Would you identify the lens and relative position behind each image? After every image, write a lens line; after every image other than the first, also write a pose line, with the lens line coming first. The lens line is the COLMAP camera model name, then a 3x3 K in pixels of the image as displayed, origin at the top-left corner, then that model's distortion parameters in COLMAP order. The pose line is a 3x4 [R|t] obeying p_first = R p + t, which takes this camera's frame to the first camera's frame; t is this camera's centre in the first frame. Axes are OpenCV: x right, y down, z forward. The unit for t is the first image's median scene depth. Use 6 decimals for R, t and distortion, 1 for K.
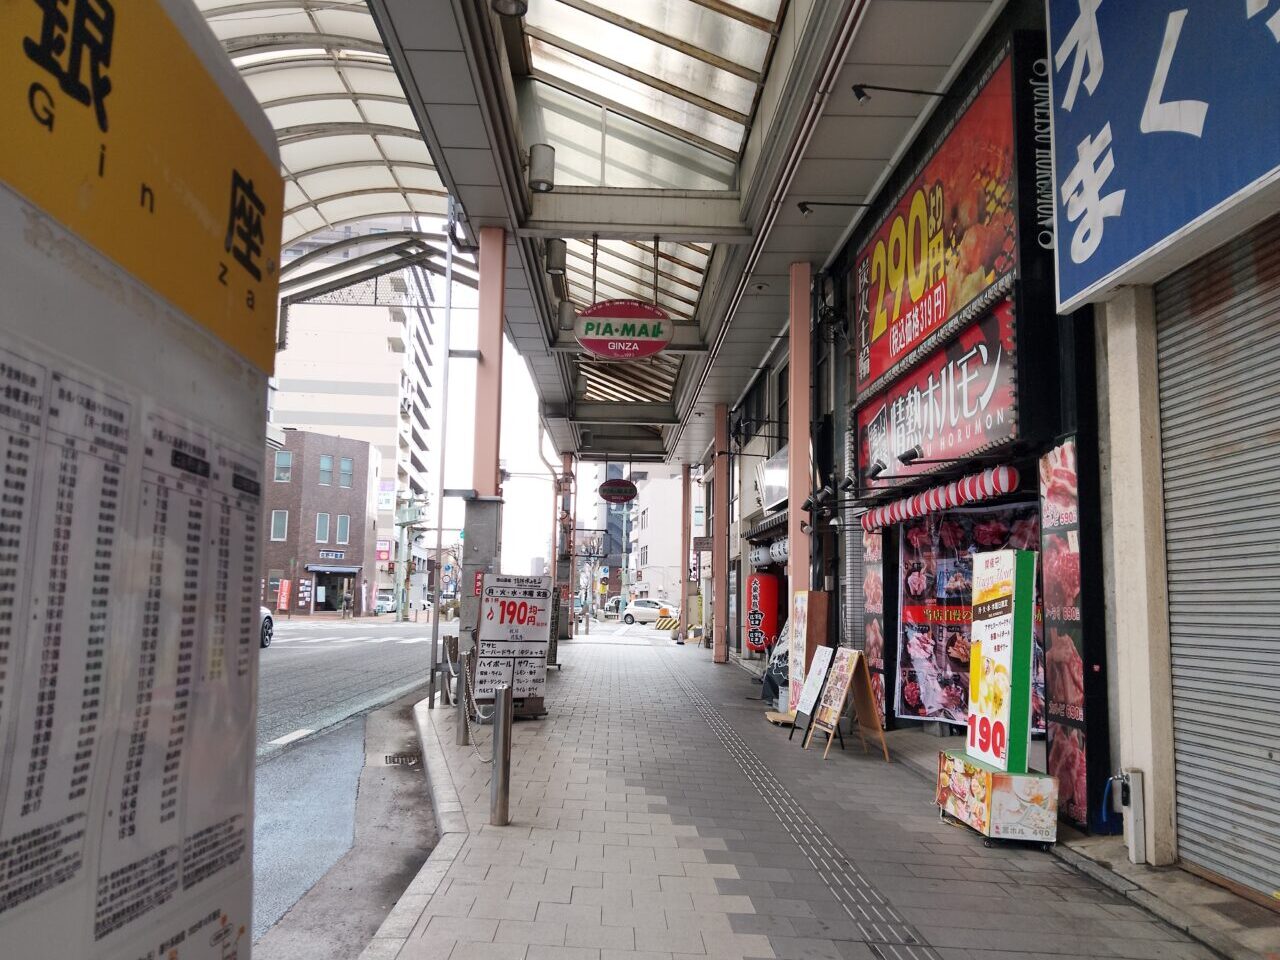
lens RADIAL K [[986.0, 0, 653.4], [0, 986.0, 484.3], [0, 0, 1]] dist [0.058746, -0.124935]
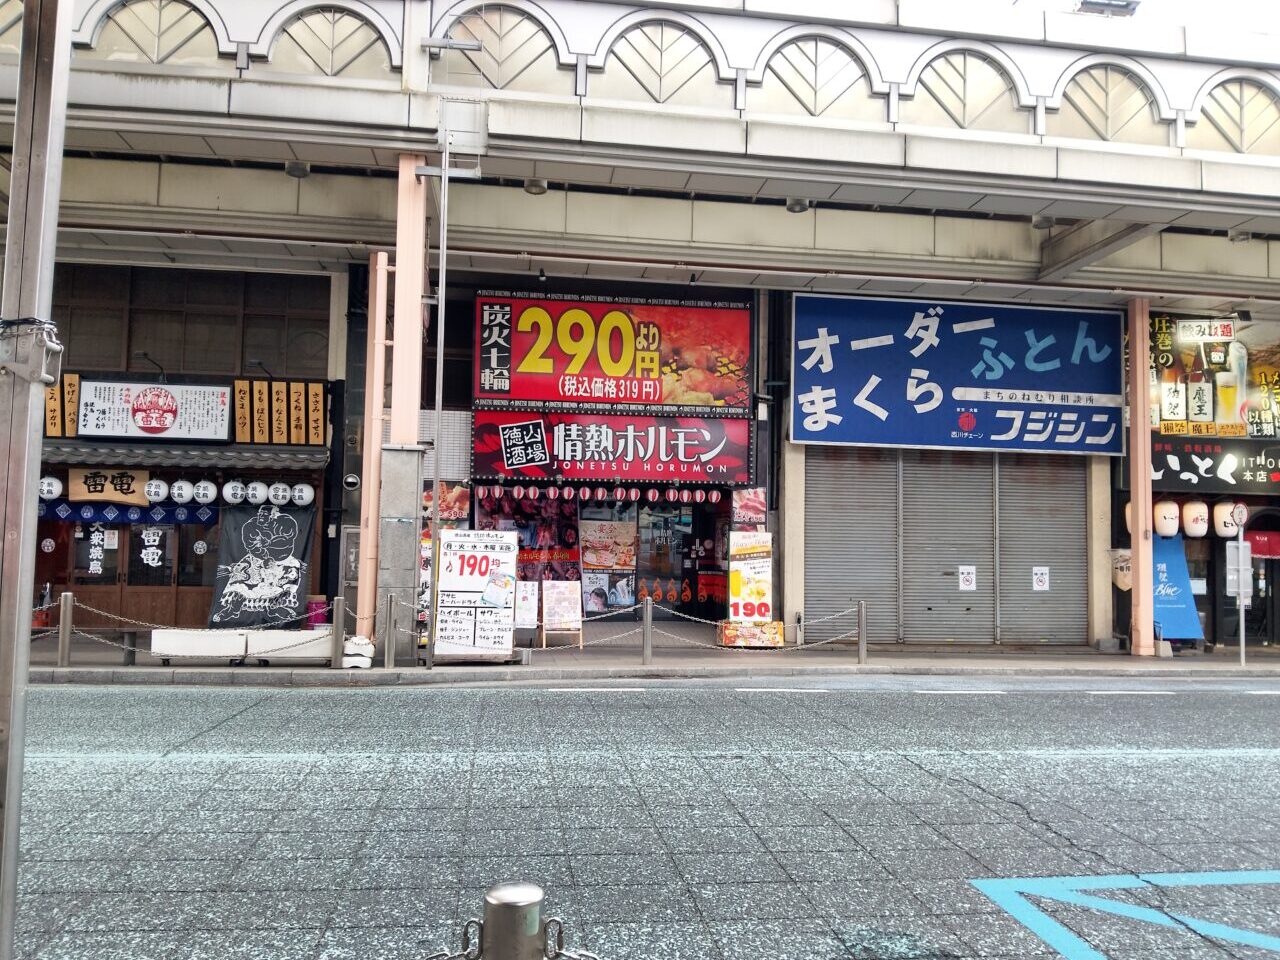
lens RADIAL K [[986.0, 0, 653.4], [0, 986.0, 484.3], [0, 0, 1]] dist [0.058746, -0.124935]
pose [[-0.103792, 0.044843, 0.993588, -1.257674], [-0.136762, 0.988850, -0.058915, 0.080273], [-0.985152, -0.142000, -0.096502, 0.939562]]
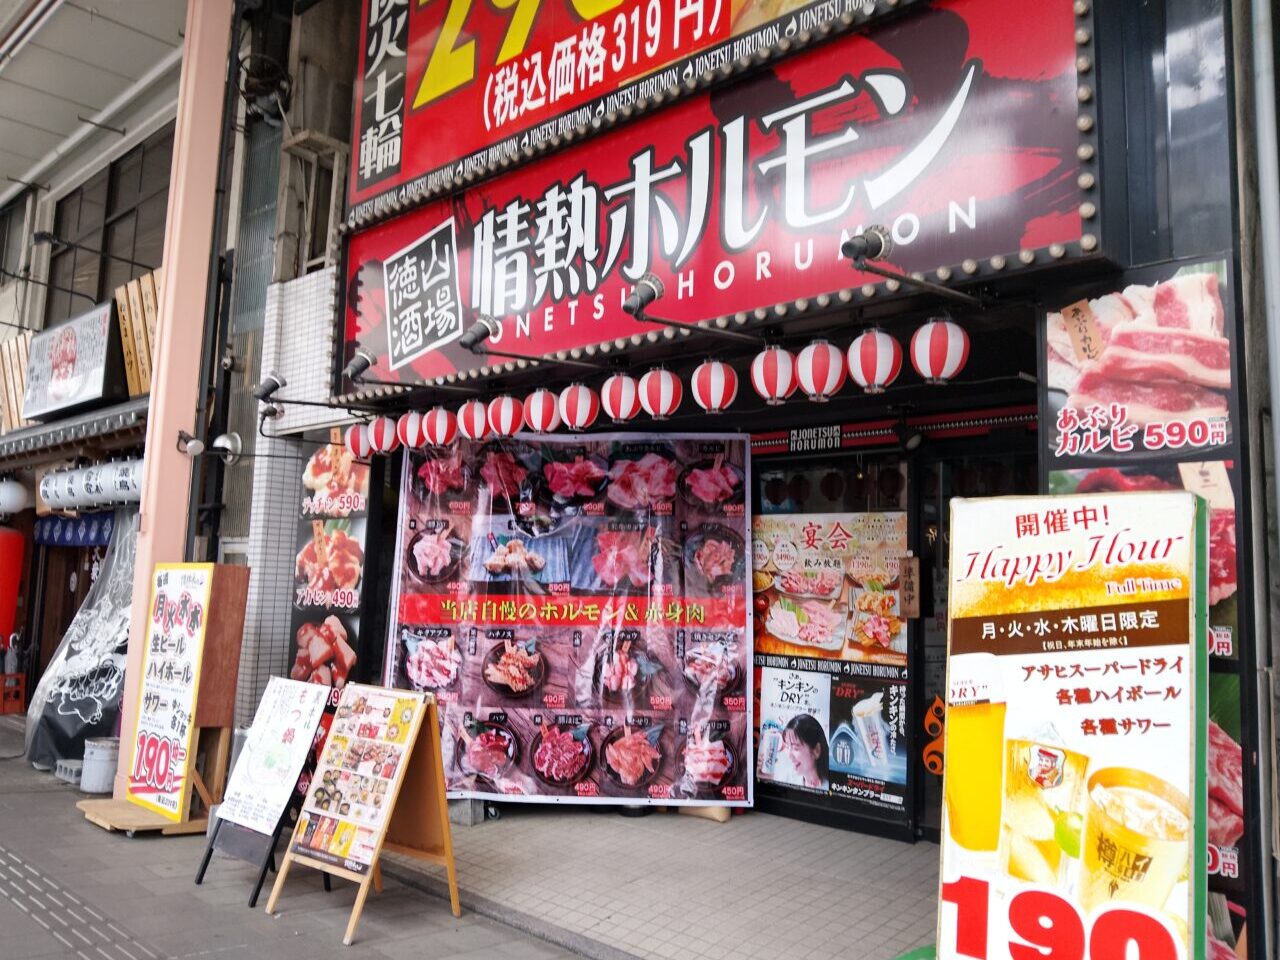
lens RADIAL K [[986.0, 0, 653.4], [0, 986.0, 484.3], [0, 0, 1]] dist [0.058746, -0.124935]
pose [[0.700816, 0.083067, 0.708489, -0.054683], [-0.103398, 0.994537, -0.014326, 0.056064], [-0.705808, -0.063216, 0.705576, 0.524967]]
